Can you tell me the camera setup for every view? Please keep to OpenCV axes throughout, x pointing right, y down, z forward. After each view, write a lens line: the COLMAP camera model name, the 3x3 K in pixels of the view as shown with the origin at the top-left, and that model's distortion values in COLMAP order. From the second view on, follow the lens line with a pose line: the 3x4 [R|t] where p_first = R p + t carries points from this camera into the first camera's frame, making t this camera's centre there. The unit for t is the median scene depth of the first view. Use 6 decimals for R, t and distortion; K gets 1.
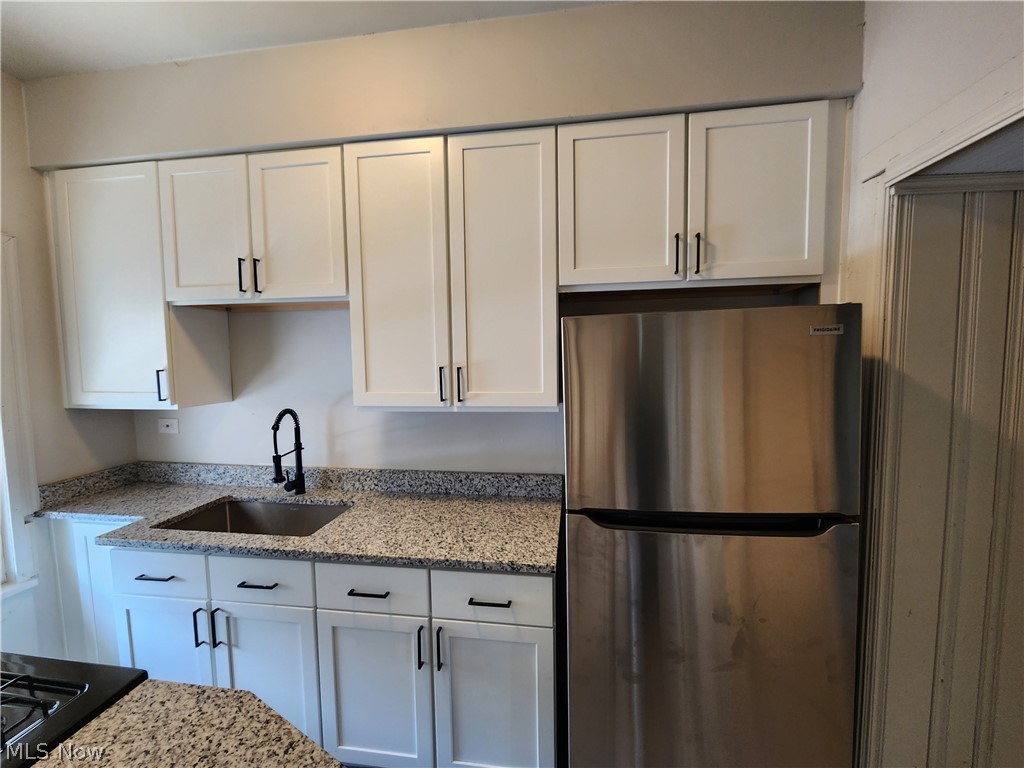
lens RADIAL K [[421.9, 0, 511.7], [0, 421.9, 383.4], [0, 0, 1]] dist [-0.002215, -0.001413]
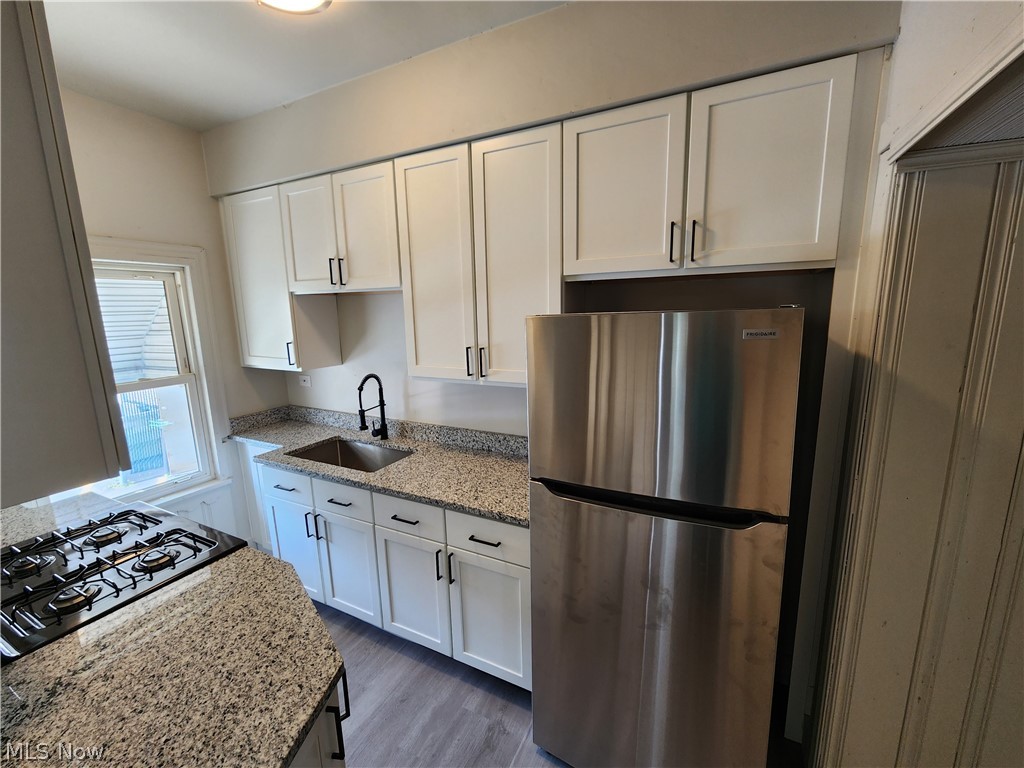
lens RADIAL K [[421.9, 0, 513.9], [0, 421.9, 383.8], [0, 0, 1]] dist [-0.002215, -0.001413]
pose [[0.948653, 0.050874, -0.312201, 0.348849], [-0.015272, 0.993197, 0.115438, -0.079880], [0.315950, -0.104742, 0.942976, -0.095106]]
